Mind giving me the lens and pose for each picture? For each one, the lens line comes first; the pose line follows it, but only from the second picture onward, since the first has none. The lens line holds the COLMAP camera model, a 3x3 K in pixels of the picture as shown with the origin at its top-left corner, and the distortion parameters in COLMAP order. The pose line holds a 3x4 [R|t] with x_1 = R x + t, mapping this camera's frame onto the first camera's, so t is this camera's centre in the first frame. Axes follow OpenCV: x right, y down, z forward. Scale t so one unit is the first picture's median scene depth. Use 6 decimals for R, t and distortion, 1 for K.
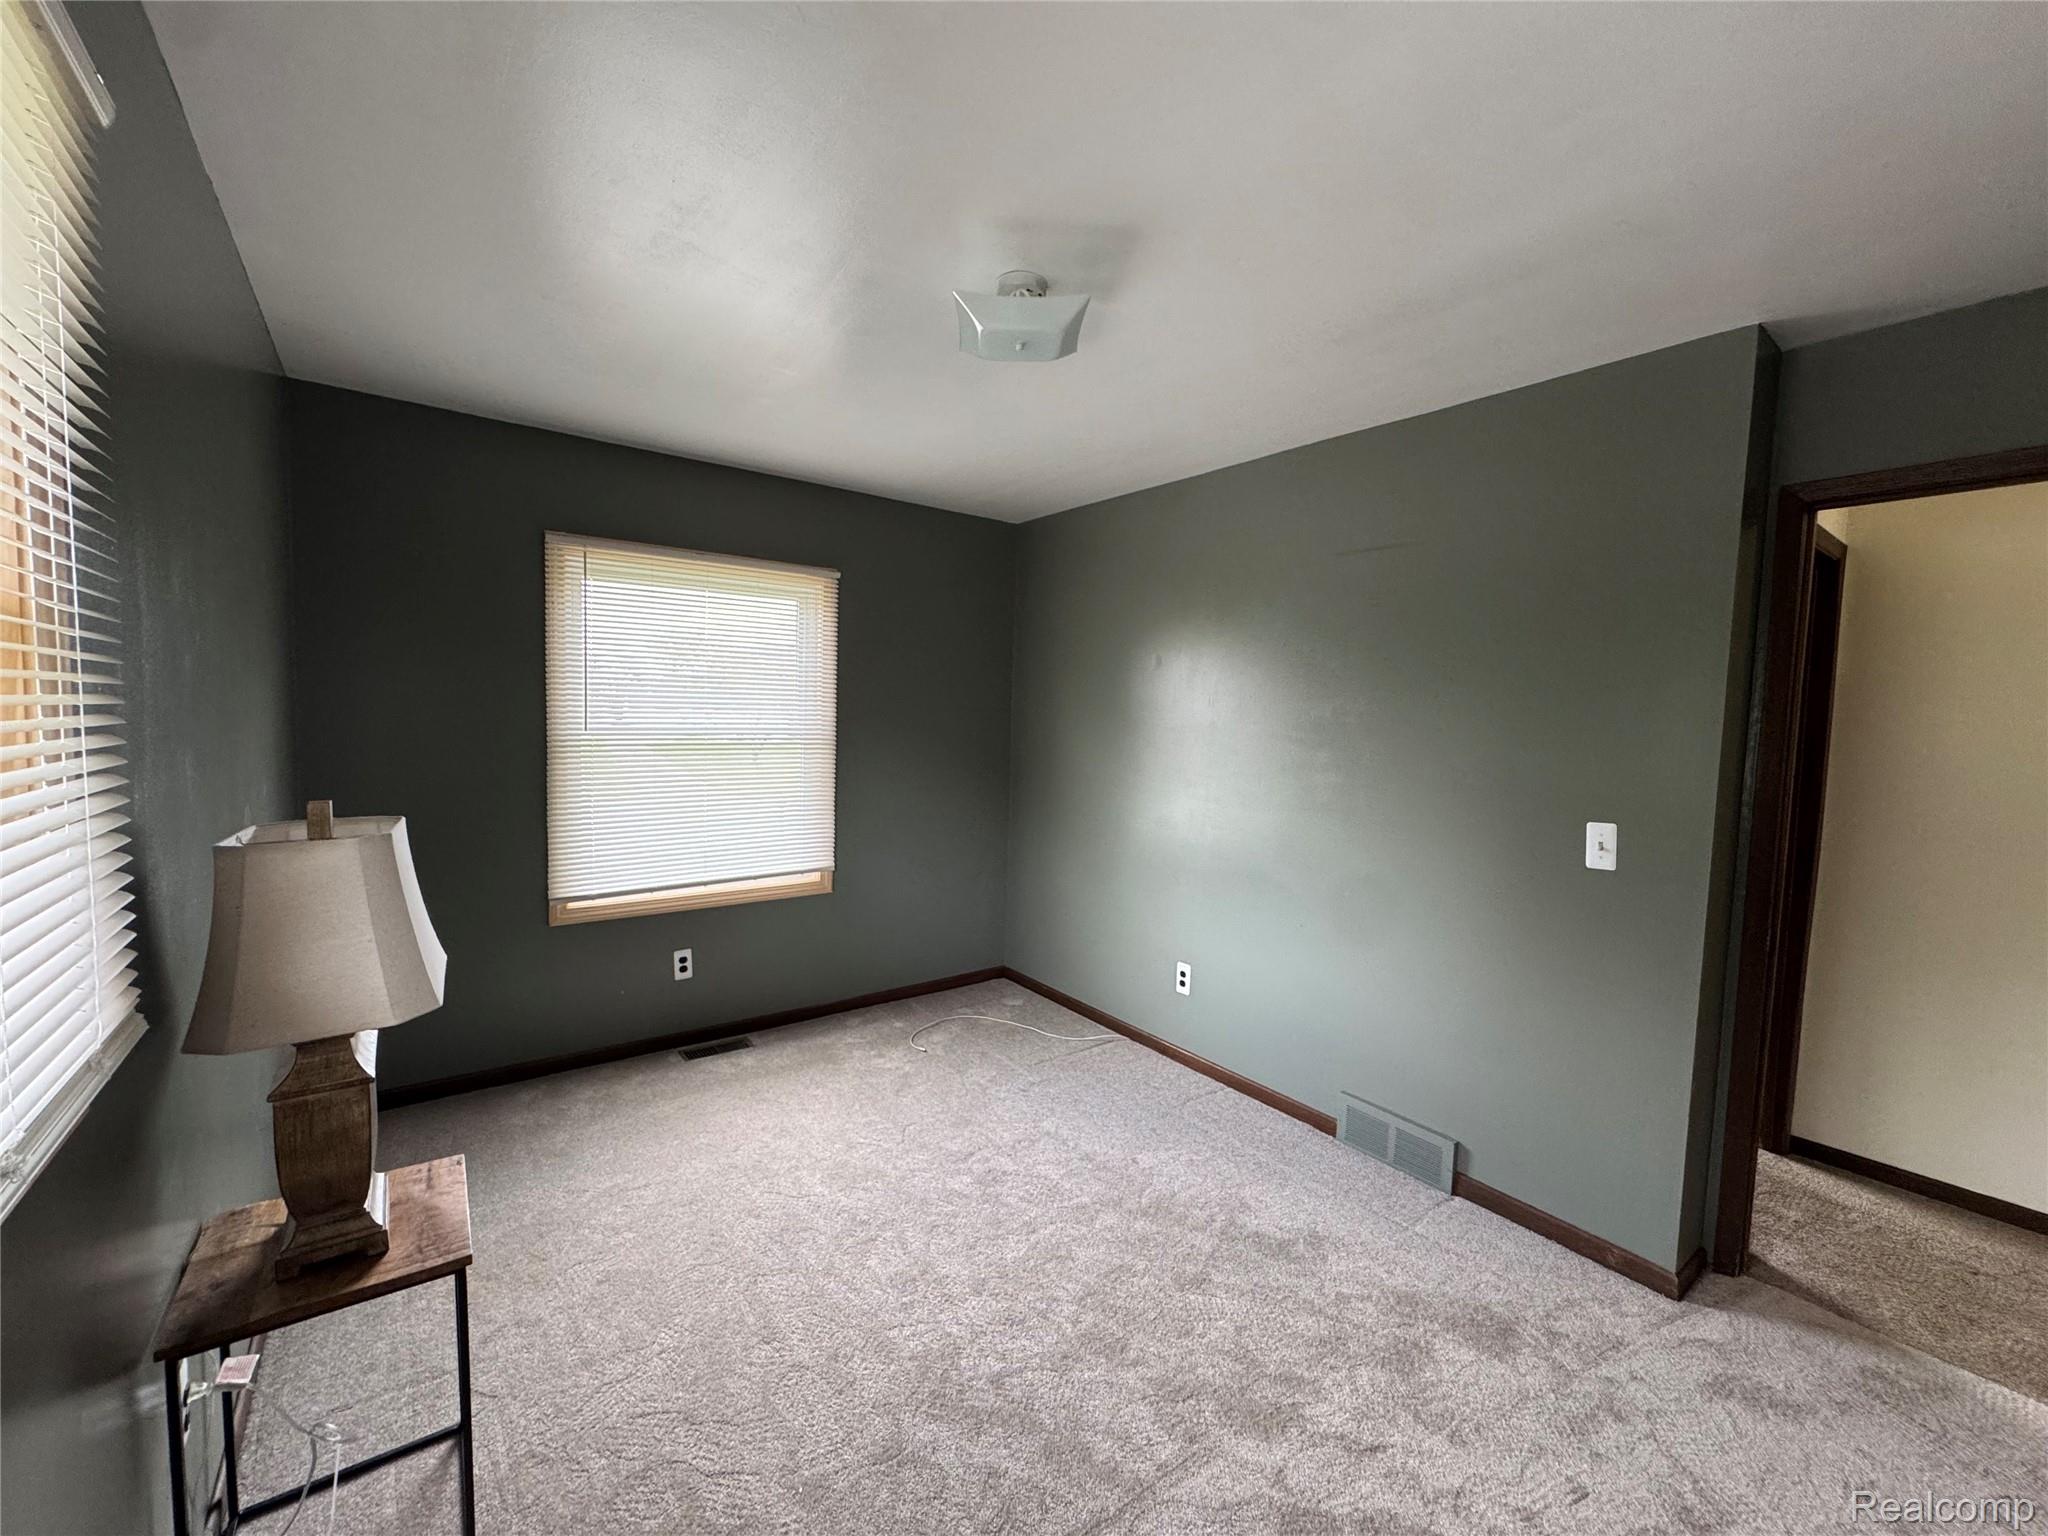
lens RADIAL K [[814.1, 0, 1021.9], [0, 814.1, 769.1], [0, 0, 1]] dist [-0.004400, 0.000359]
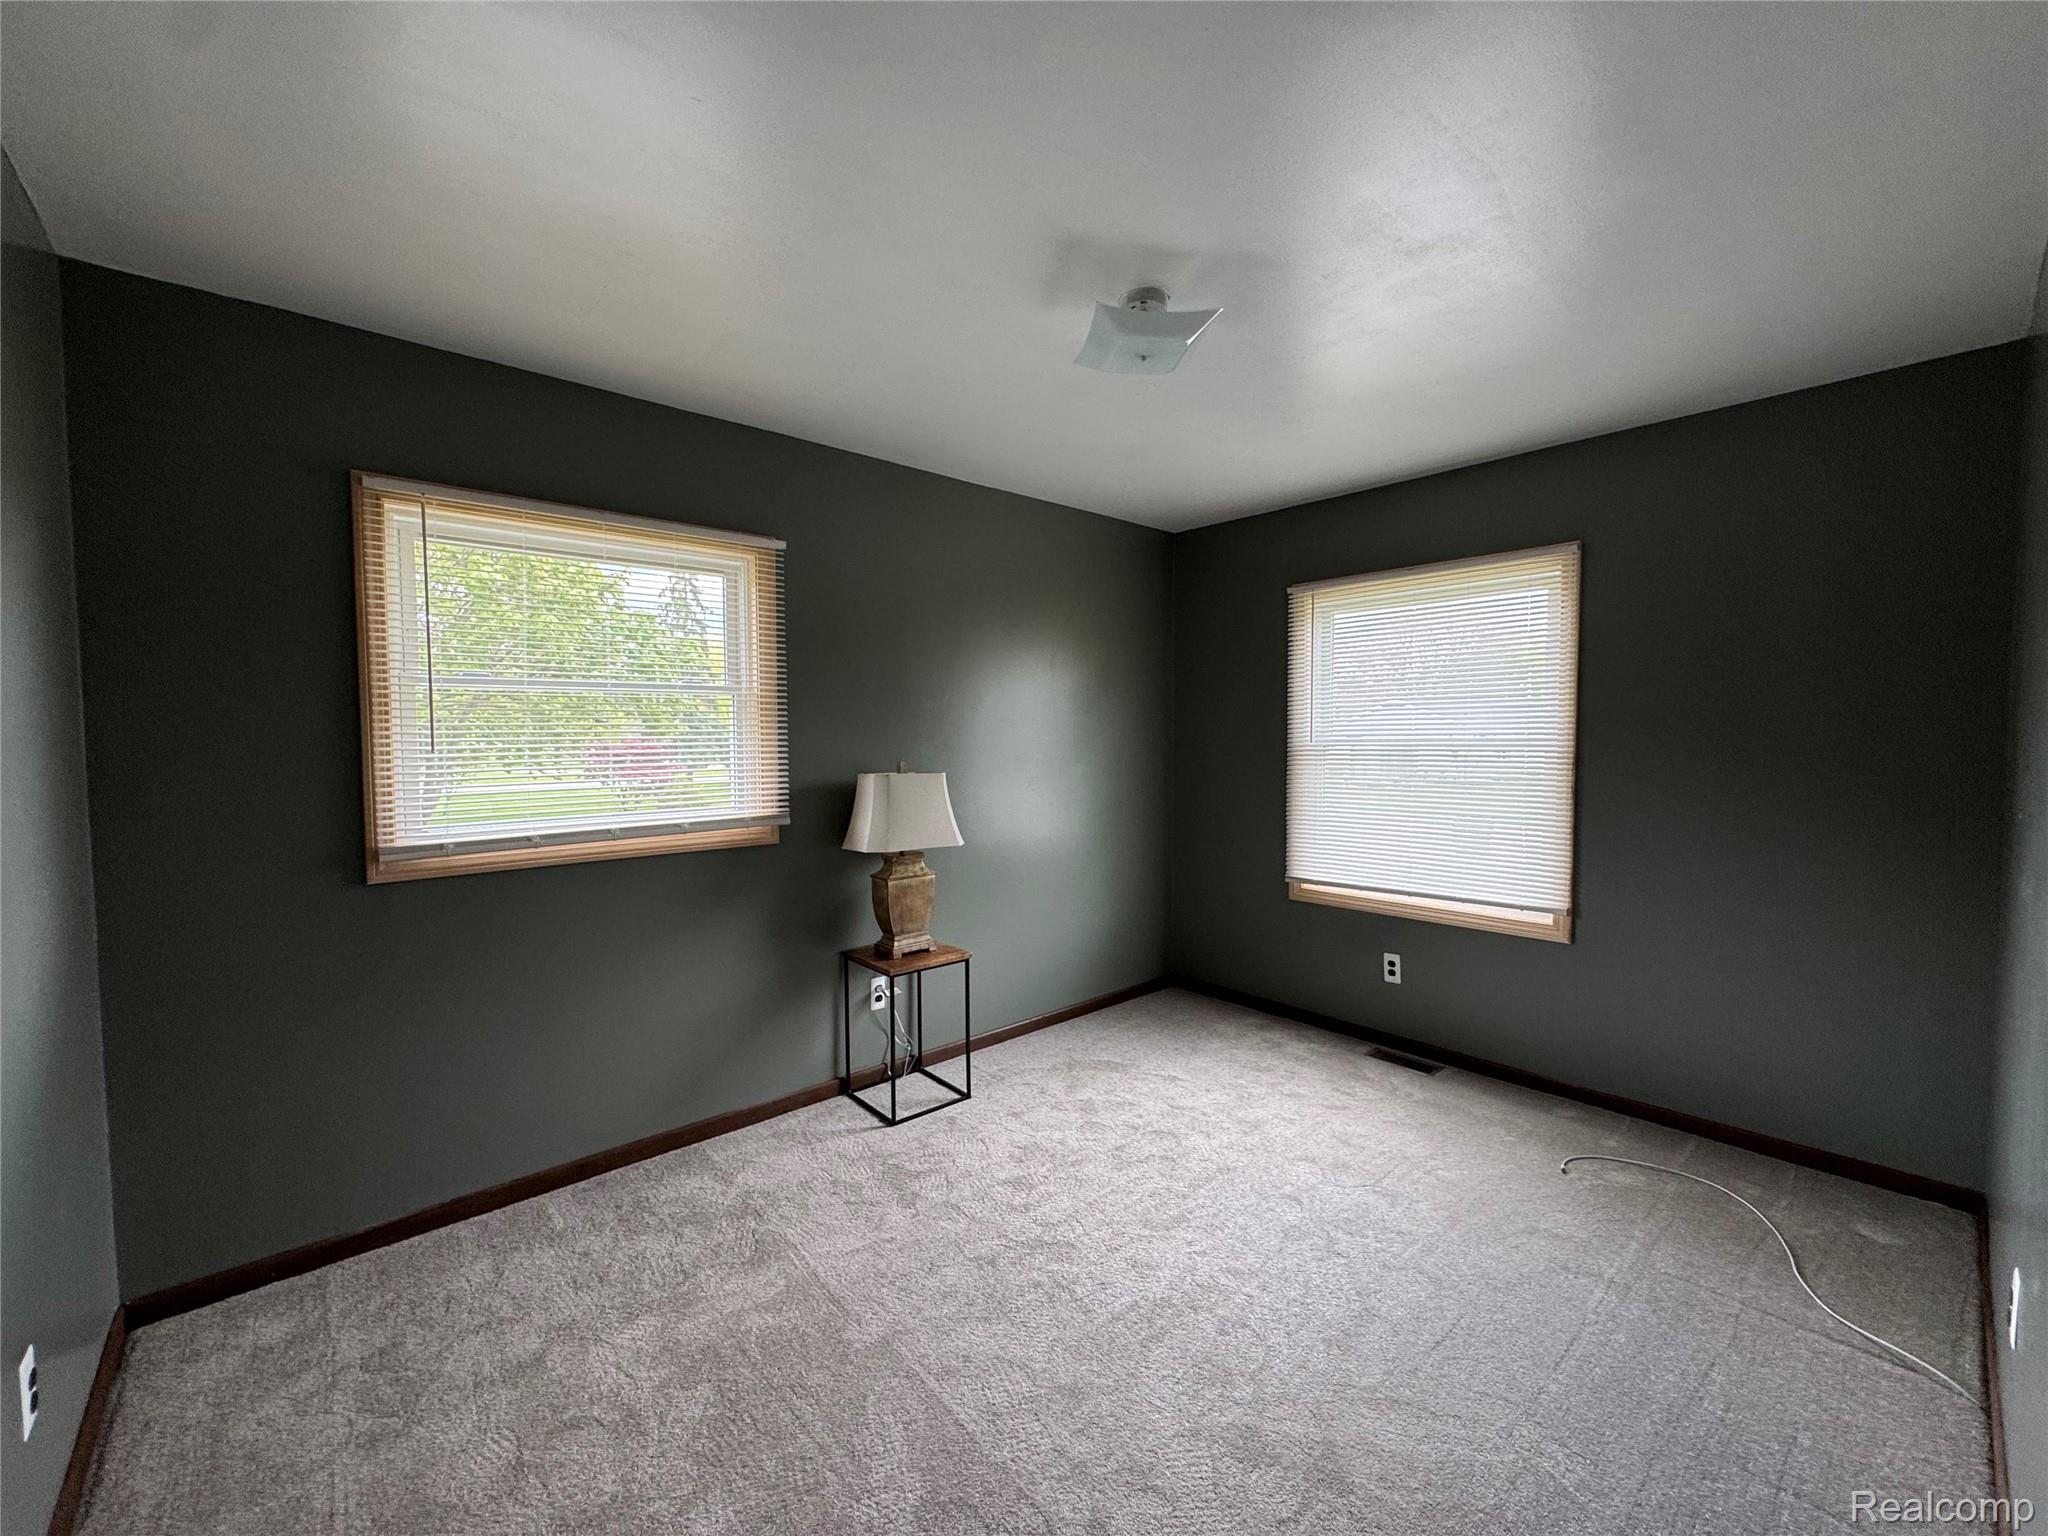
lens RADIAL K [[814.1, 0, 1021.9], [0, 814.1, 769.1], [0, 0, 1]] dist [-0.004400, 0.000359]
pose [[0.072525, 0.013975, -0.997269, 0.574587], [-0.061730, 0.998048, 0.009497, 0.007043], [0.995454, 0.060873, 0.073246, 0.439596]]
